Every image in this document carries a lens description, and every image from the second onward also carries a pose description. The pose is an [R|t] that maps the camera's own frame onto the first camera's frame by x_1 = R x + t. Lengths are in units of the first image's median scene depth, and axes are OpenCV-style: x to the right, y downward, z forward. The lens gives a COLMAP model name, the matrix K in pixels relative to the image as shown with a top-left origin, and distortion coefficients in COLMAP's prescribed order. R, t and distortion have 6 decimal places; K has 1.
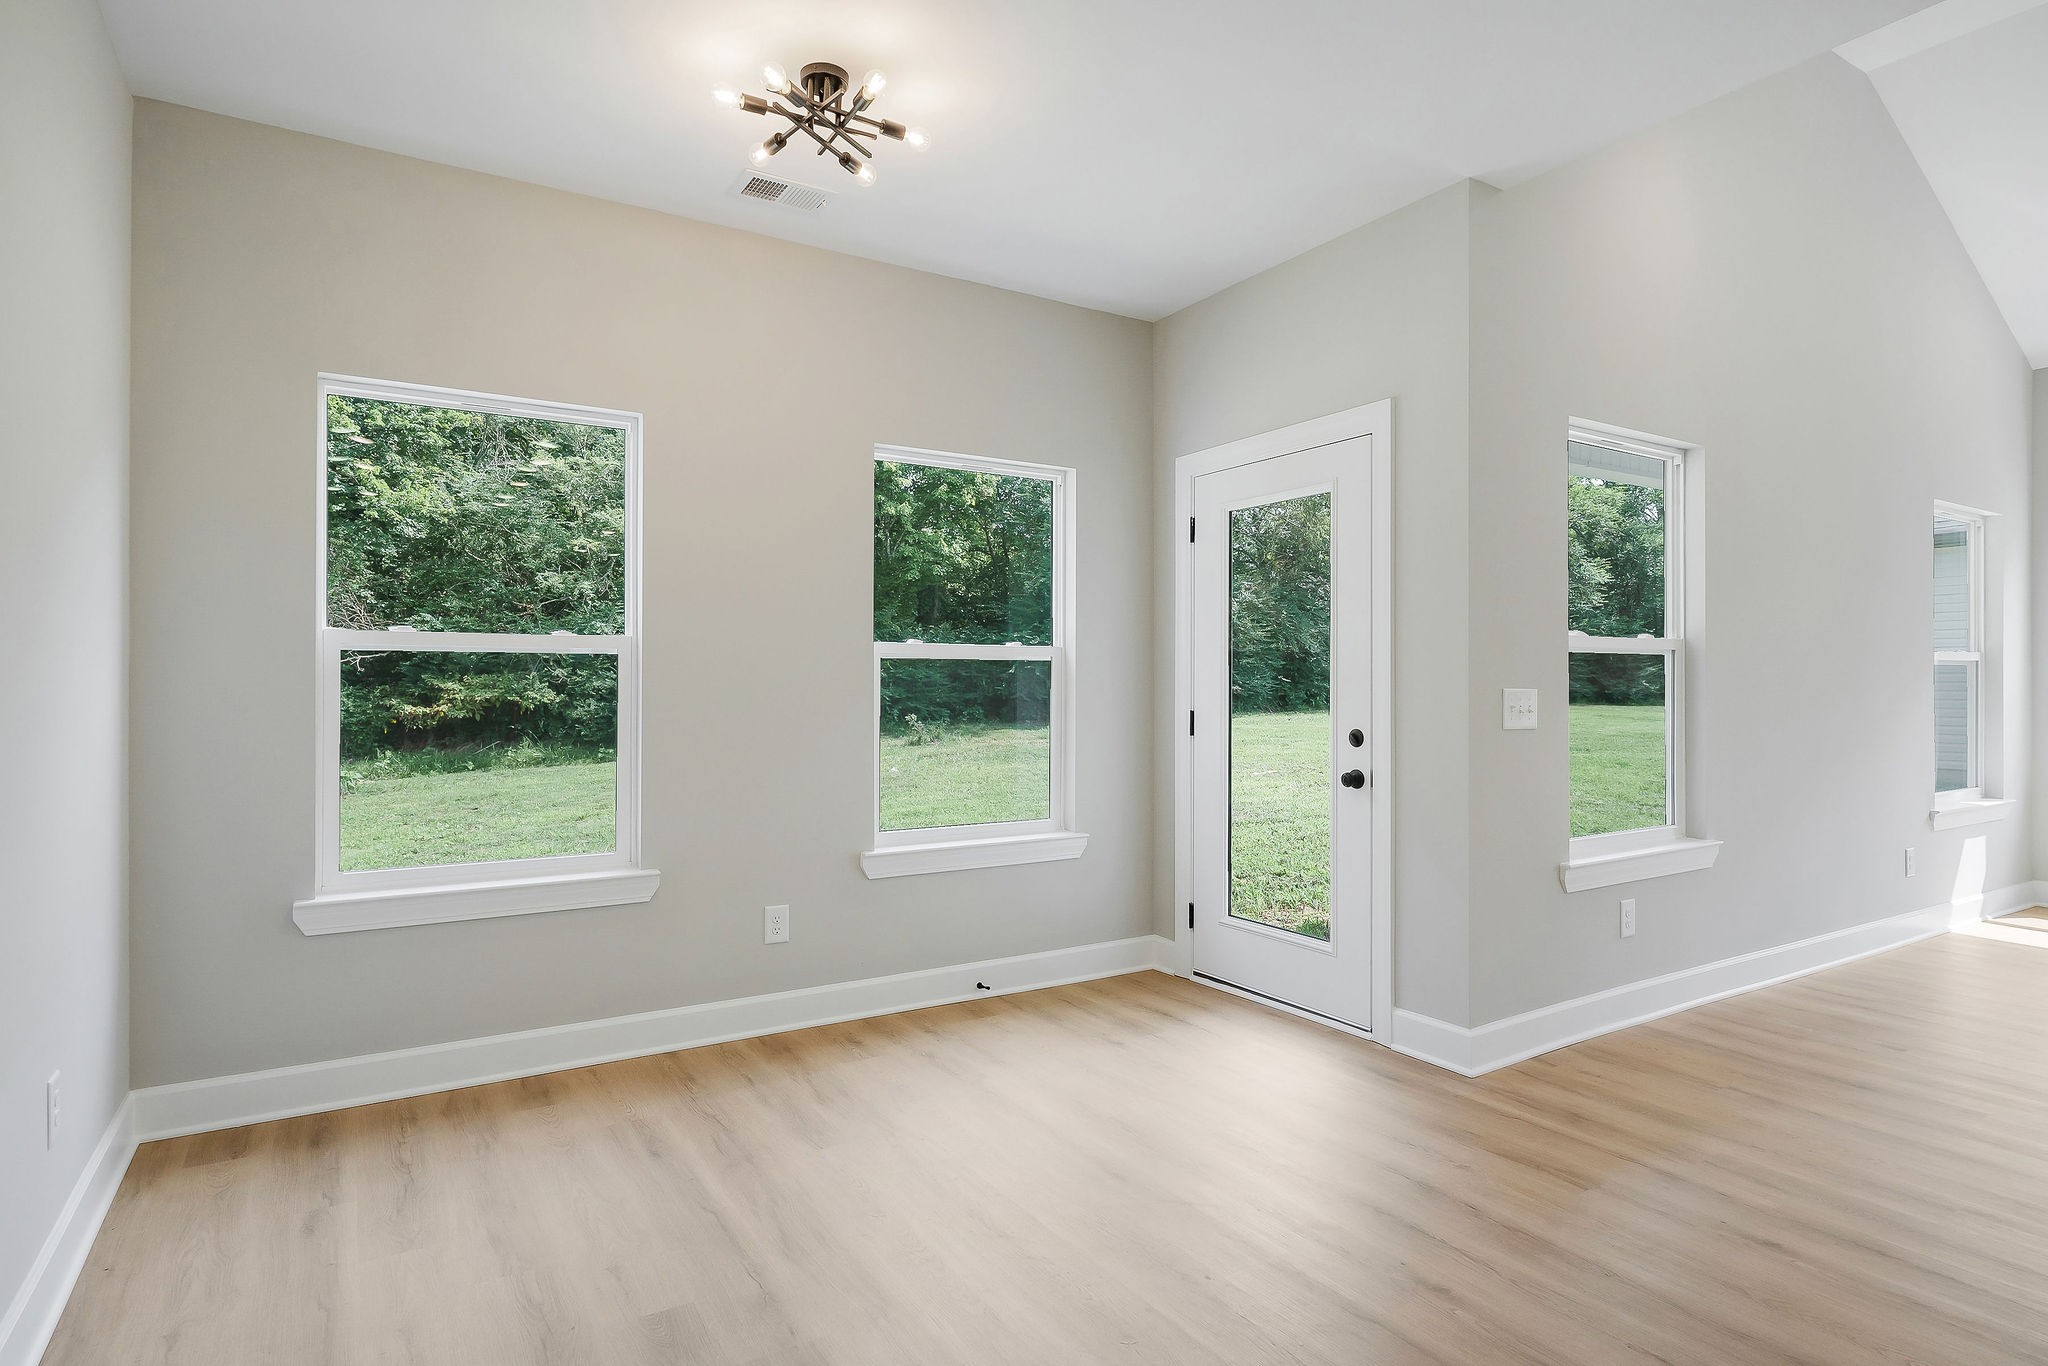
lens RADIAL K [[920.5, 0, 970.8], [0, 920.5, 684.9], [0, 0, 1]] dist [-0.000138, 0.000494]
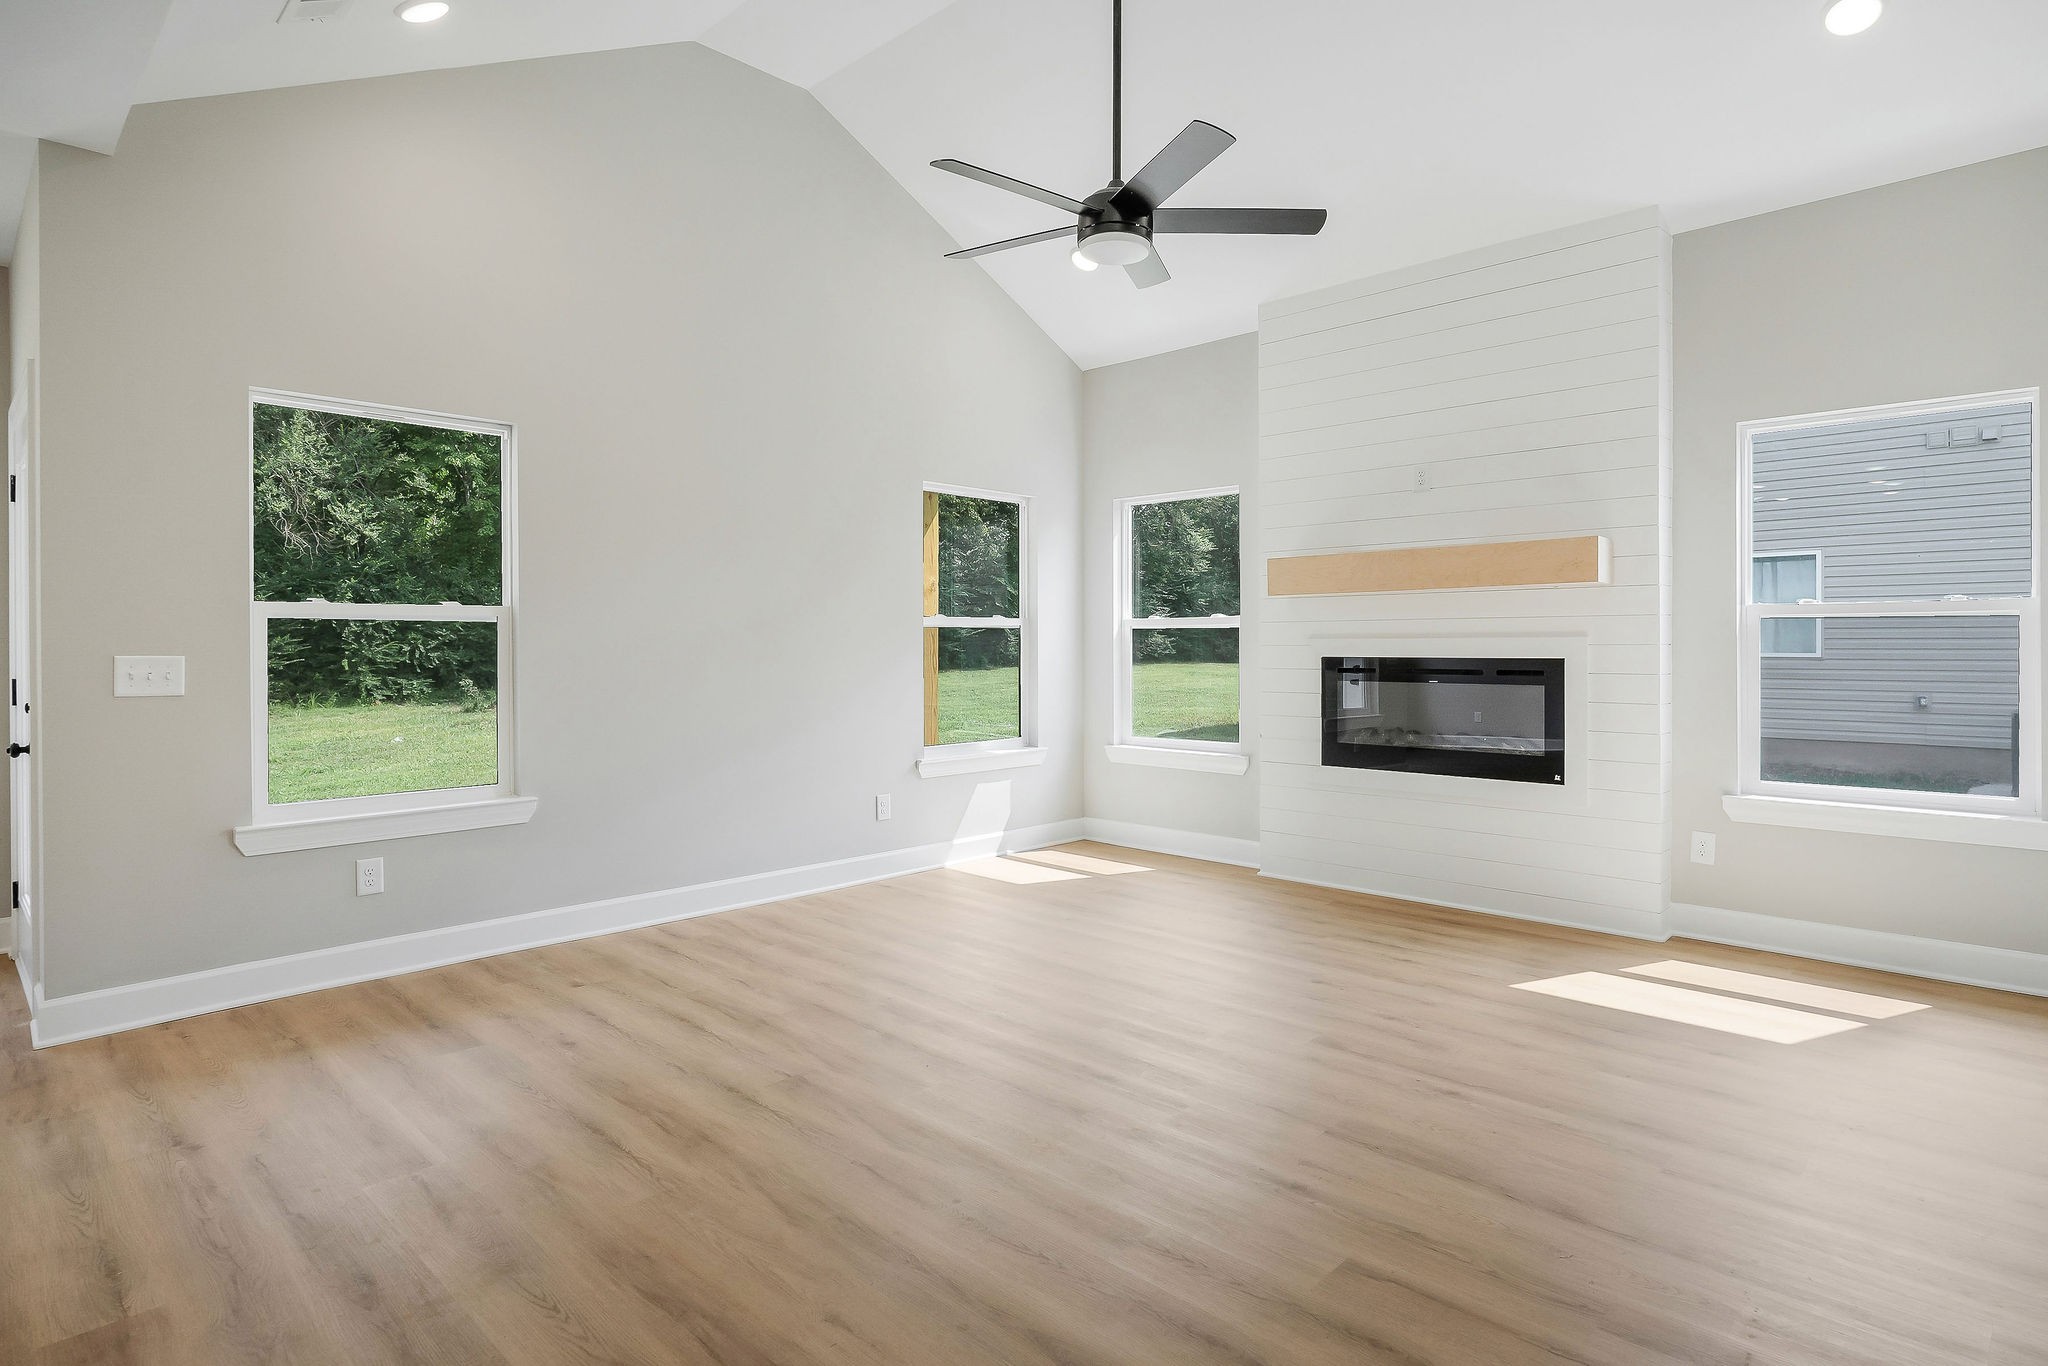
lens RADIAL K [[920.5, 0, 1024.8], [0, 920.5, 668.7], [0, 0, 1]] dist [-0.000138, 0.000494]
pose [[0.981830, -0.009590, 0.189518, 0.557161], [0.004841, 0.999663, 0.025505, -0.000260], [-0.189698, -0.024125, 0.981546, -0.063114]]
